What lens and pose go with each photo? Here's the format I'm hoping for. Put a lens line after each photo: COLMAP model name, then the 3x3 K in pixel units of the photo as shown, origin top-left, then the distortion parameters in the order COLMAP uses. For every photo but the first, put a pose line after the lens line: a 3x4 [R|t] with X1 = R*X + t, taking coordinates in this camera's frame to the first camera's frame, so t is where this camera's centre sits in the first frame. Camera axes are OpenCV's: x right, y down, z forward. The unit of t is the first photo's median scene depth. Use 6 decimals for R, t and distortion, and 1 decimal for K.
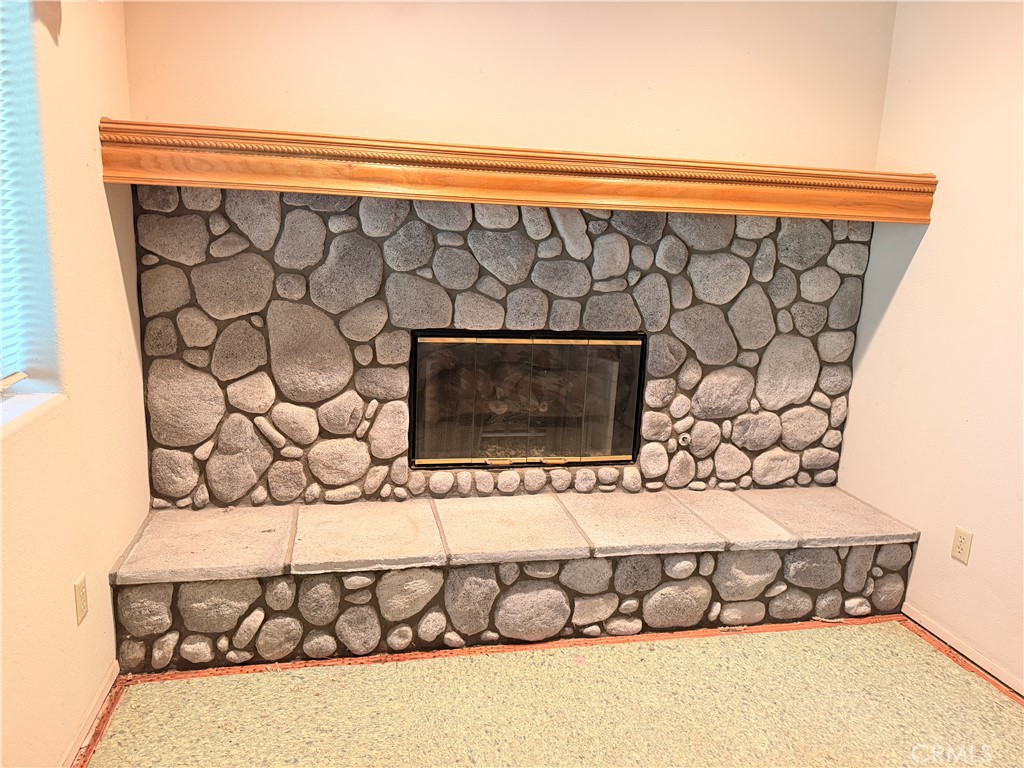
lens RADIAL K [[729.7, 0, 507.2], [0, 729.7, 380.6], [0, 0, 1]] dist [0.112440, -0.001041]
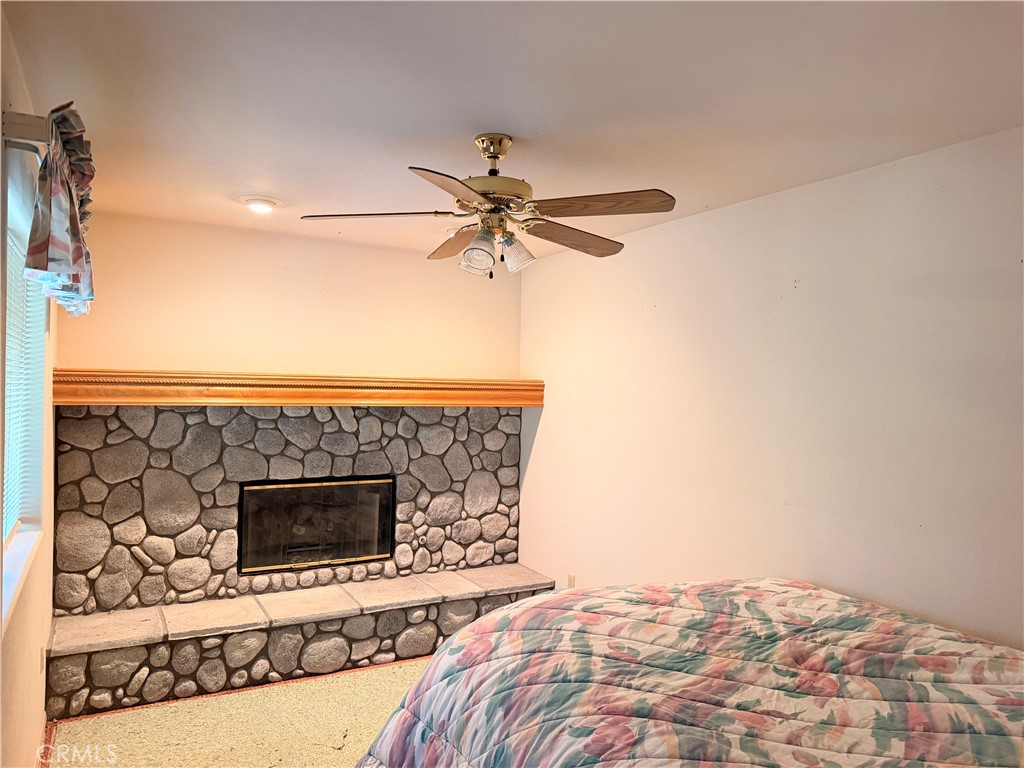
lens RADIAL K [[738.0, 0, 530.0], [0, 738.0, 380.7], [0, 0, 1]] dist [0.099100, -0.212539]
pose [[0.952328, -0.020560, 0.304383, -0.022060], [0.076459, 0.981969, -0.172890, 0.040532], [-0.295340, 0.187921, 0.936728, -0.715682]]
